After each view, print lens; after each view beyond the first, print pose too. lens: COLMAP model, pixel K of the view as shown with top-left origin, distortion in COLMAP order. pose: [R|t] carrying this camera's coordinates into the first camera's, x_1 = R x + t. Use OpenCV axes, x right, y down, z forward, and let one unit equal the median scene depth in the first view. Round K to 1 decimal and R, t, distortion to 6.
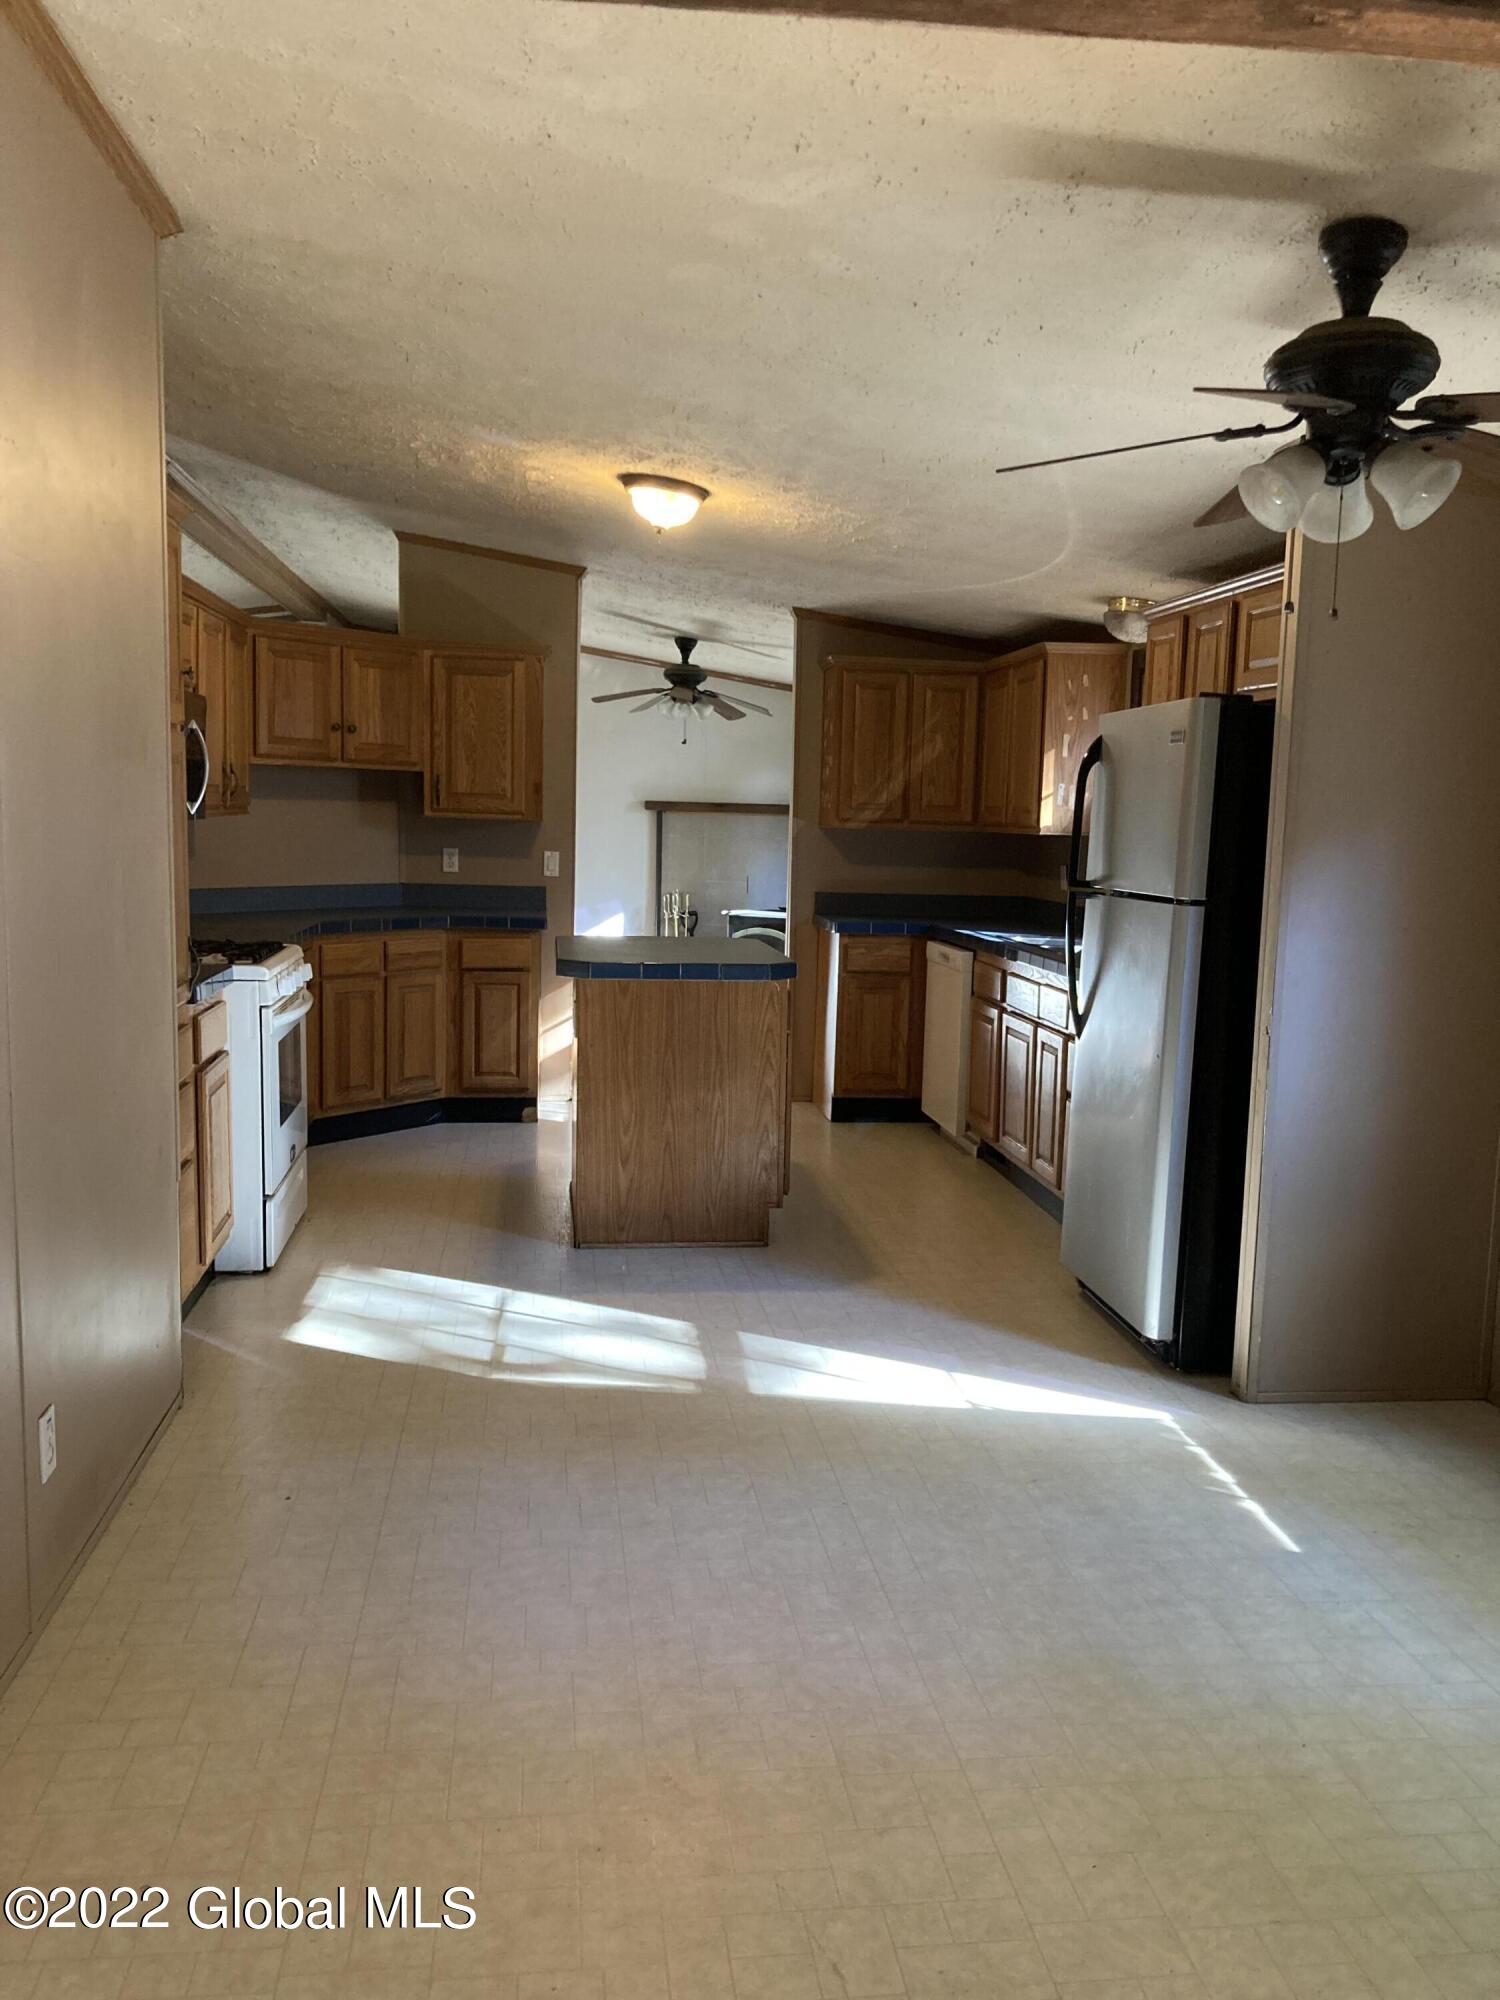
lens RADIAL K [[1597.4, 0, 750.0], [0, 1597.4, 1000.0], [0, 0, 1]] dist [0.070631, -0.177069]
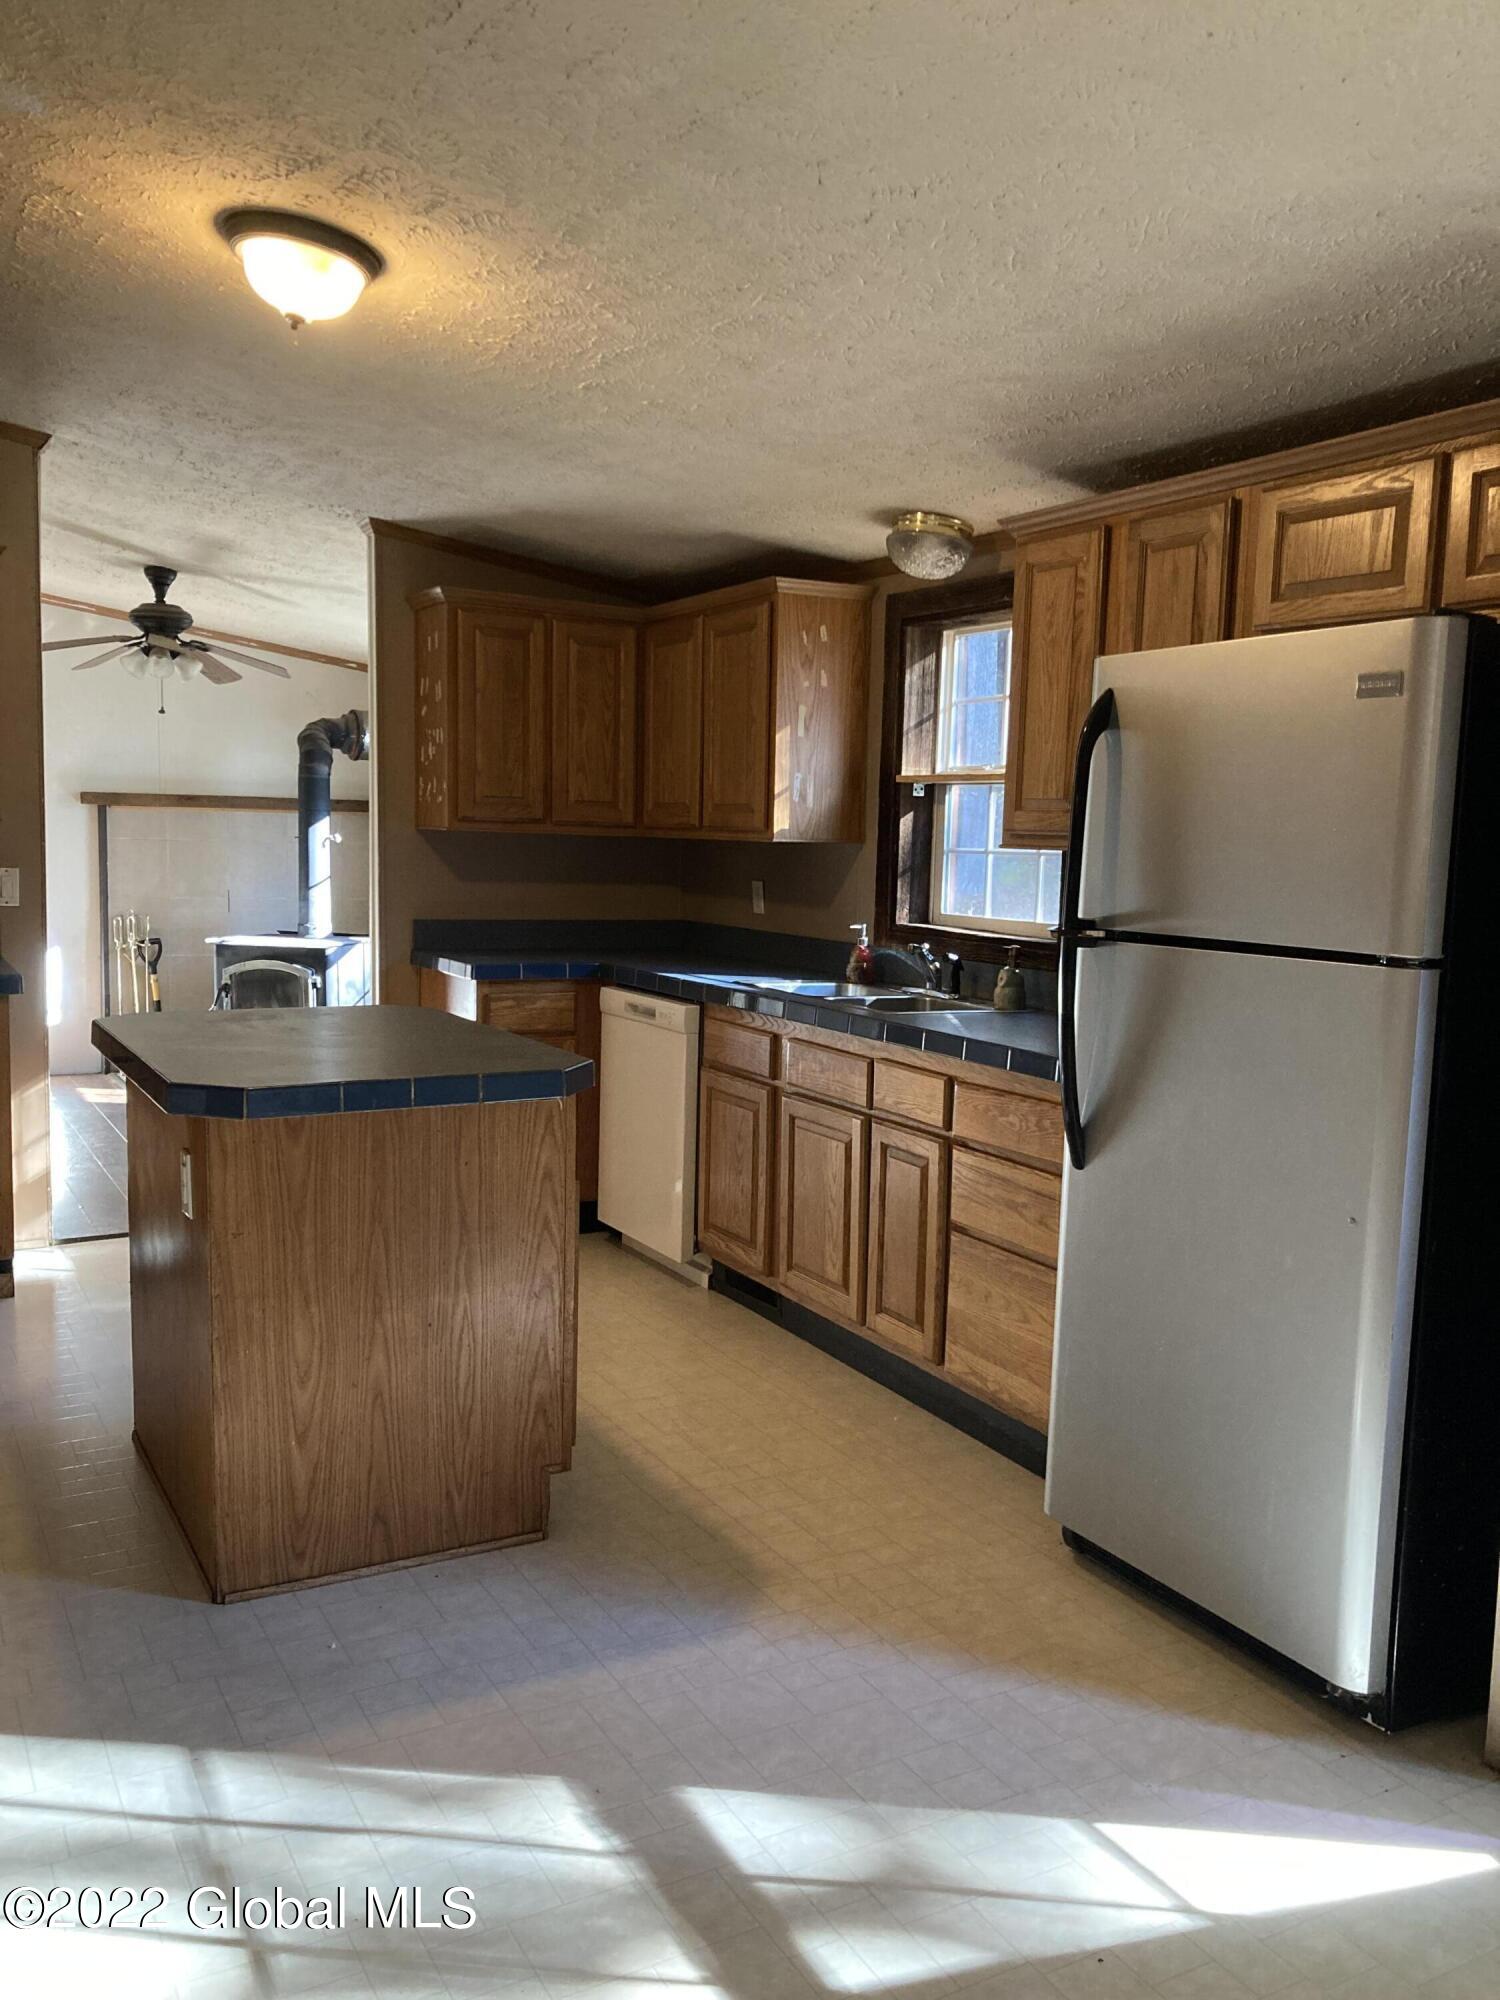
lens RADIAL K [[1597.4, 0, 750.0], [0, 1597.4, 1000.0], [0, 0, 1]] dist [0.070631, -0.177069]
pose [[0.926581, -0.041255, 0.373826, -0.103309], [0.040792, 0.999126, 0.009154, -0.037055], [-0.373877, 0.006767, 0.927454, 0.319886]]
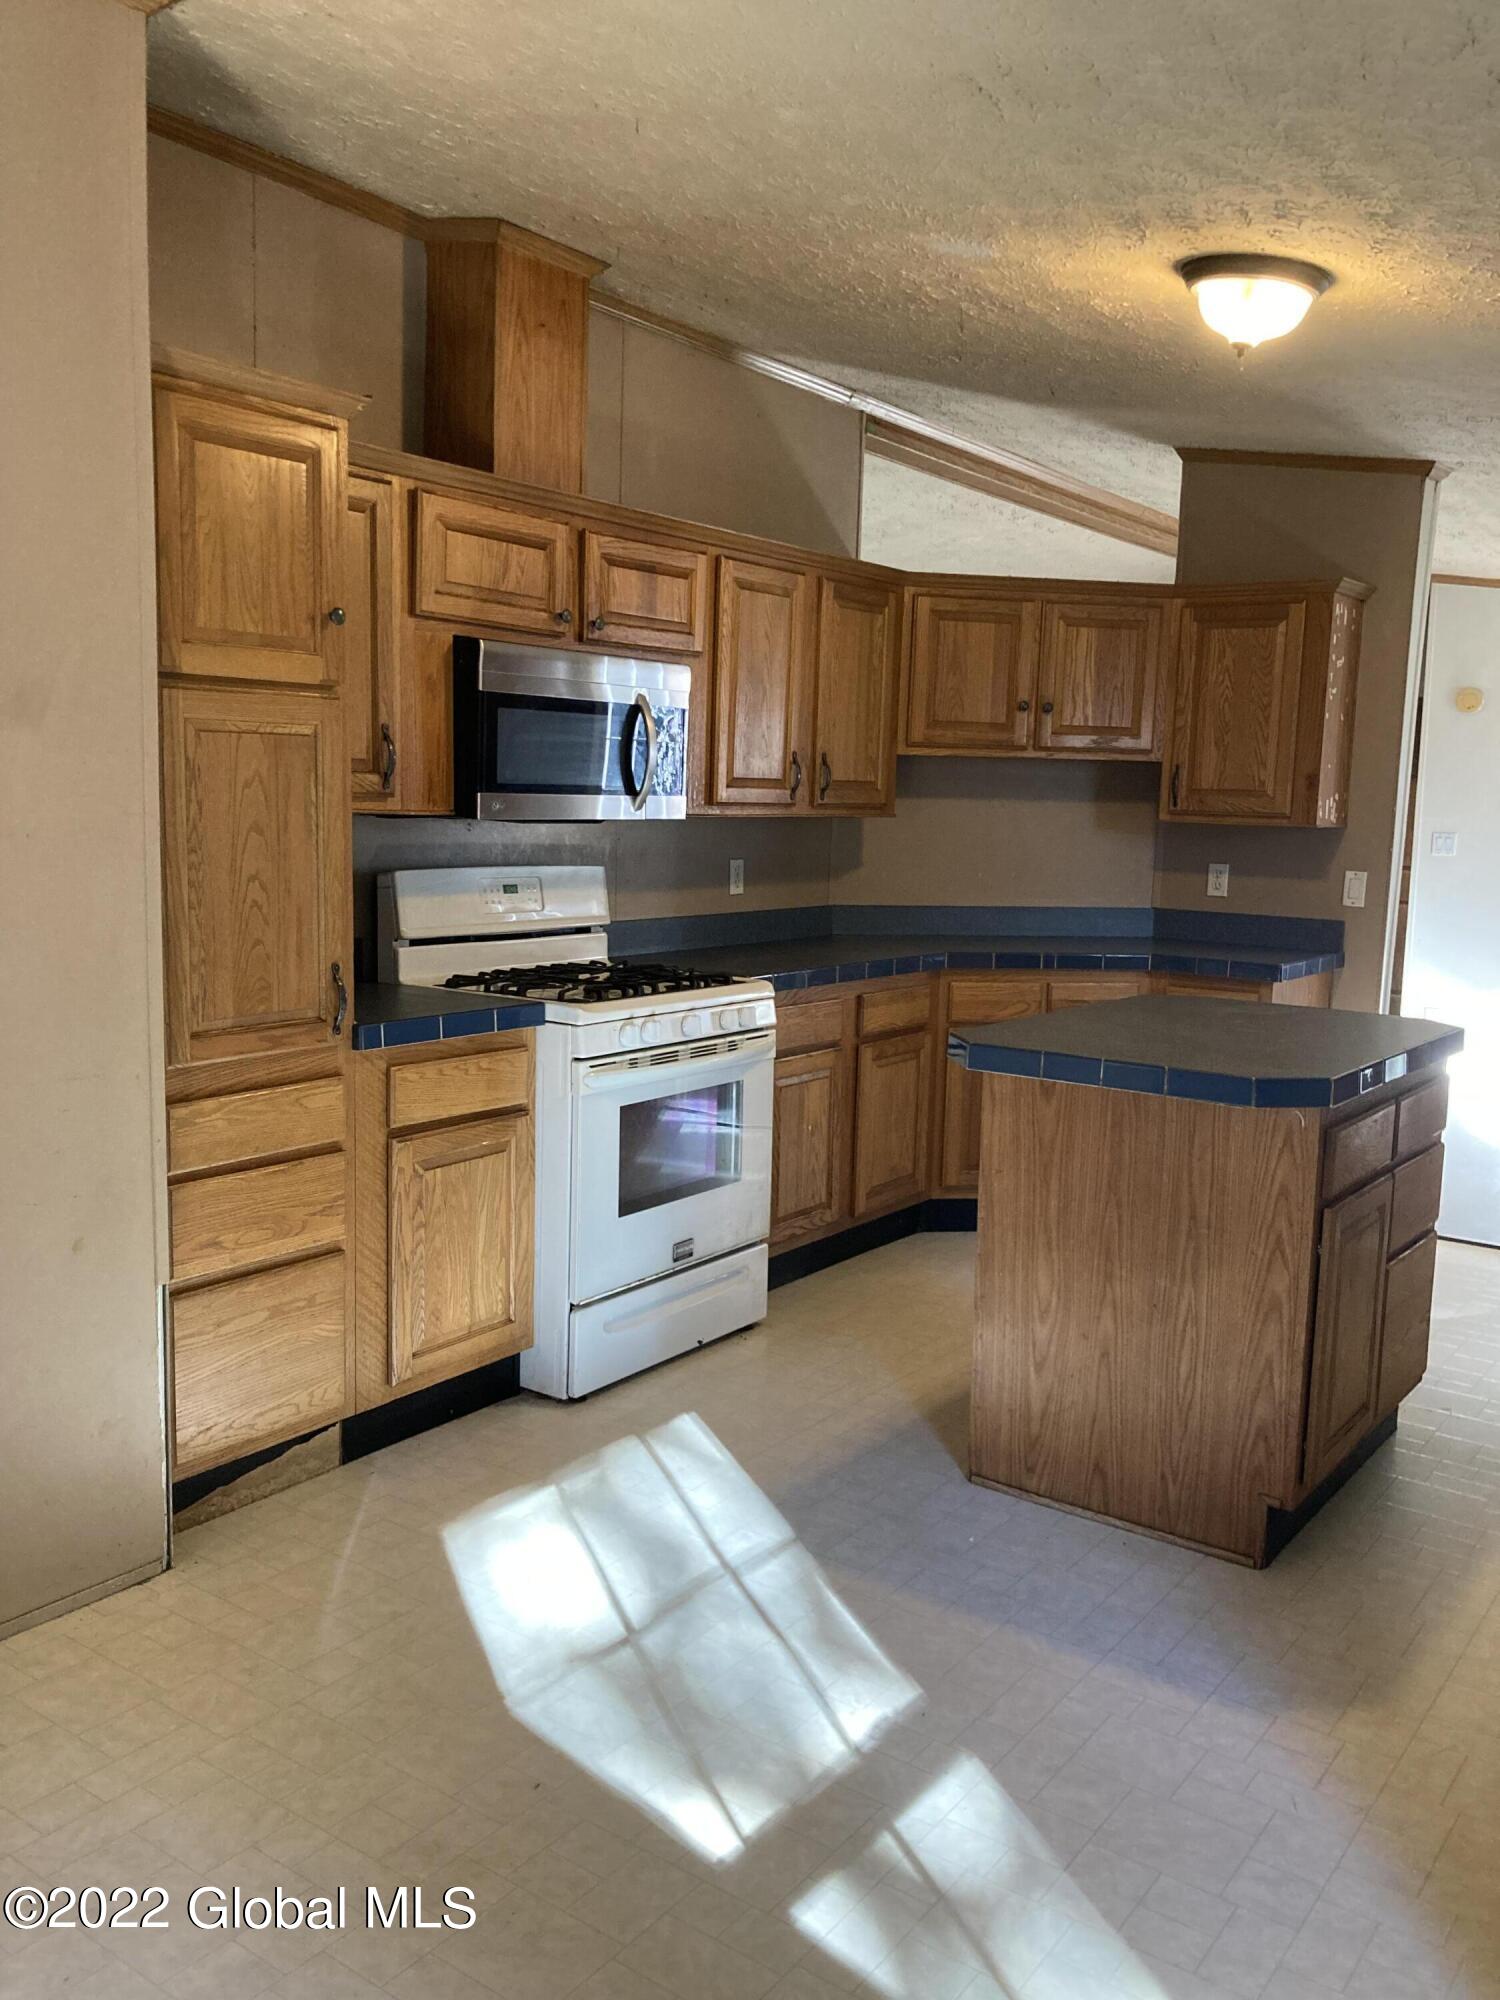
lens RADIAL K [[1597.3, 0, 768.1], [0, 1597.3, 1004.1], [0, 0, 1]] dist [0.107120, -0.269263]
pose [[0.736328, 0.082472, -0.671579, 0.191863], [-0.087904, 0.995792, 0.025908, -0.034876], [0.670890, 0.039957, 0.740480, 0.346330]]
